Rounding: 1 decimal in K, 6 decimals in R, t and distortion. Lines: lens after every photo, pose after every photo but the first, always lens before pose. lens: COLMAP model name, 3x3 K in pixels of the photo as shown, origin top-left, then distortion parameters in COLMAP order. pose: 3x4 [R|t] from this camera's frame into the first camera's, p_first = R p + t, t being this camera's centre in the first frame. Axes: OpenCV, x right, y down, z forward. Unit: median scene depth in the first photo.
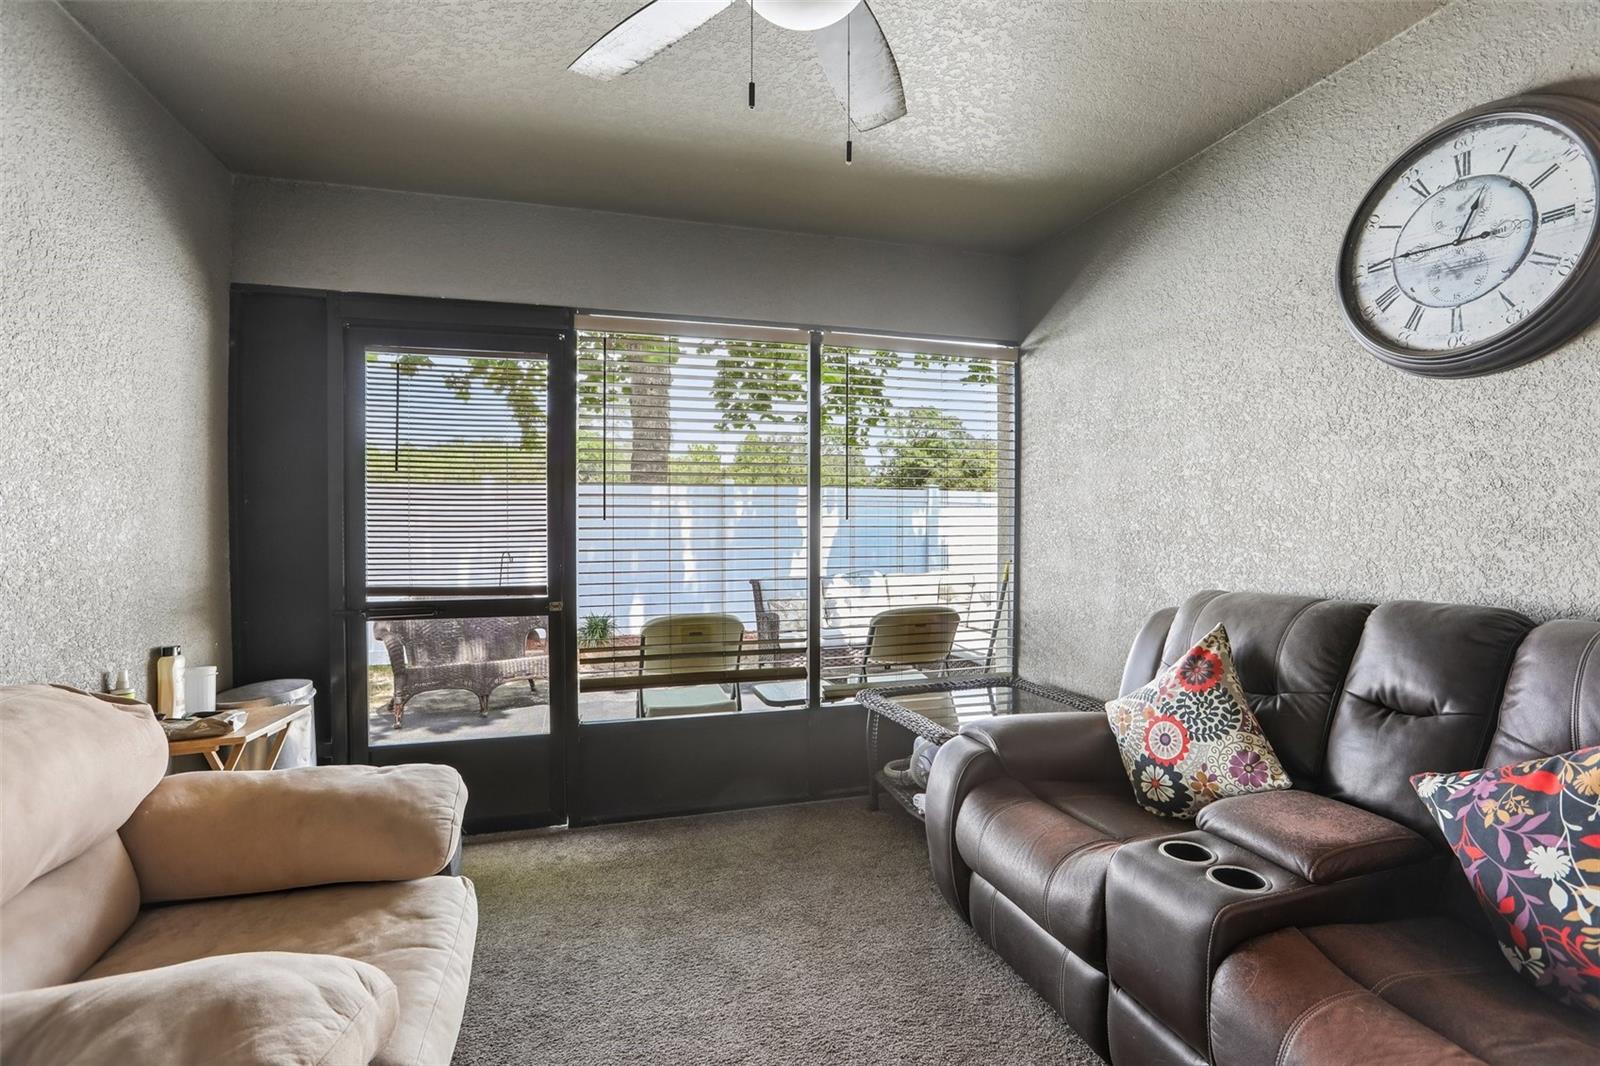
lens RADIAL K [[731.7, 0, 796.8], [0, 731.7, 524.8], [0, 0, 1]] dist [-0.037073, 0.019590]
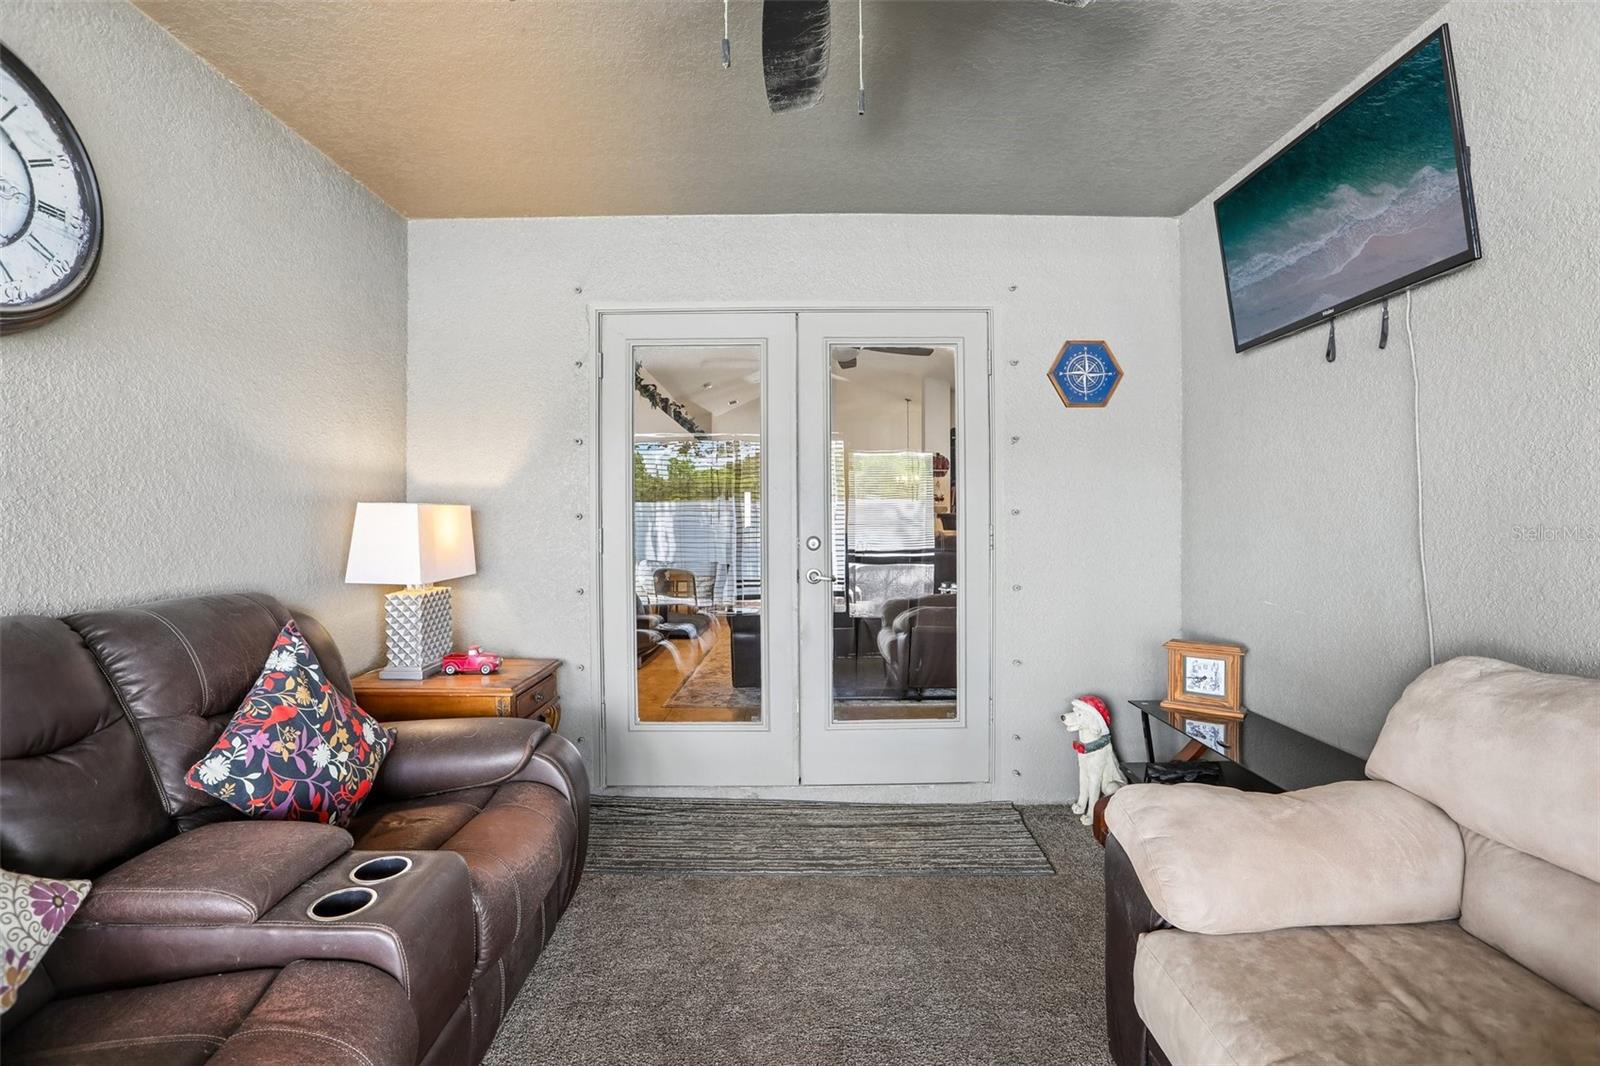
lens RADIAL K [[731.7, 0, 796.8], [0, 731.7, 524.8], [0, 0, 1]] dist [-0.037073, 0.019590]
pose [[-0.958297, 0.005087, 0.285728, -0.256471], [0.007709, 0.999938, 0.008053, 0.005299], [-0.285669, 0.009920, -0.958277, 1.967060]]
